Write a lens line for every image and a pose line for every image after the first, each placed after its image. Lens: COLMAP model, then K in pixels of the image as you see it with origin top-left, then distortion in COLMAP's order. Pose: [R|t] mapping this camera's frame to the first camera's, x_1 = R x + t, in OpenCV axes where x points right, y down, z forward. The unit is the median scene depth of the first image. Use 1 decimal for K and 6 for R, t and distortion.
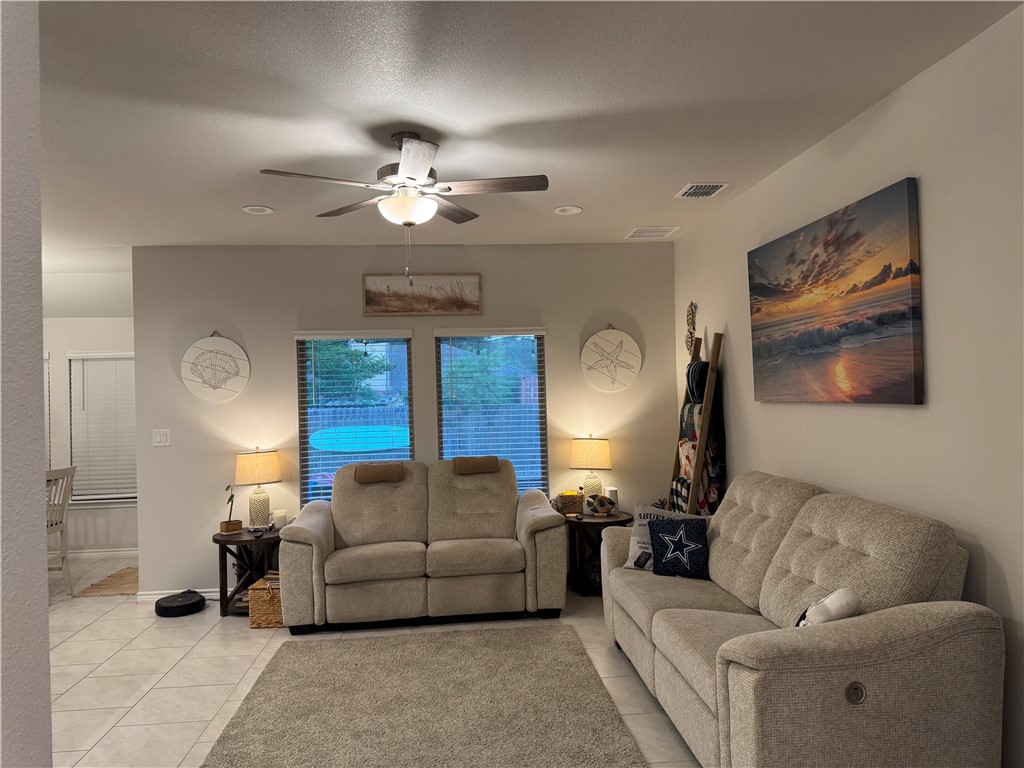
lens RADIAL K [[719.9, 0, 513.7], [0, 719.9, 379.3], [0, 0, 1]] dist [0.069732, -0.001238]
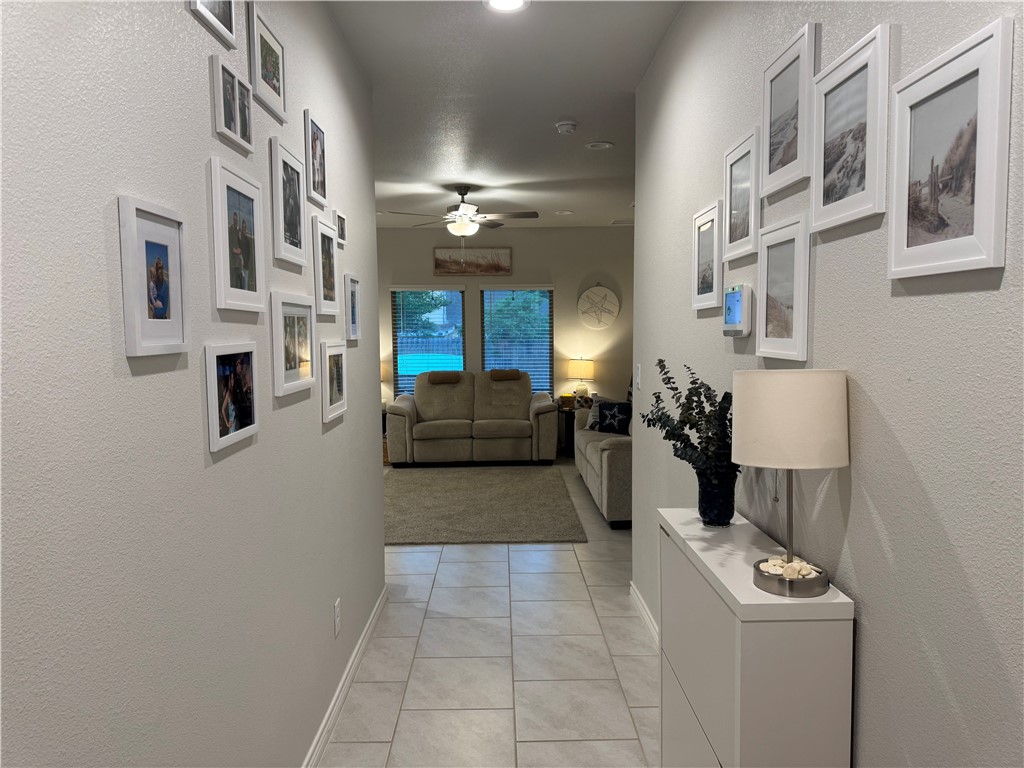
lens RADIAL K [[719.9, 0, 513.7], [0, 719.9, 384.9], [0, 0, 1]] dist [0.069732, -0.001238]
pose [[0.997040, 0.024706, -0.072802, 0.078250], [-0.017452, 0.994969, 0.098649, -0.011946], [0.074873, -0.097086, 0.992456, -0.532056]]
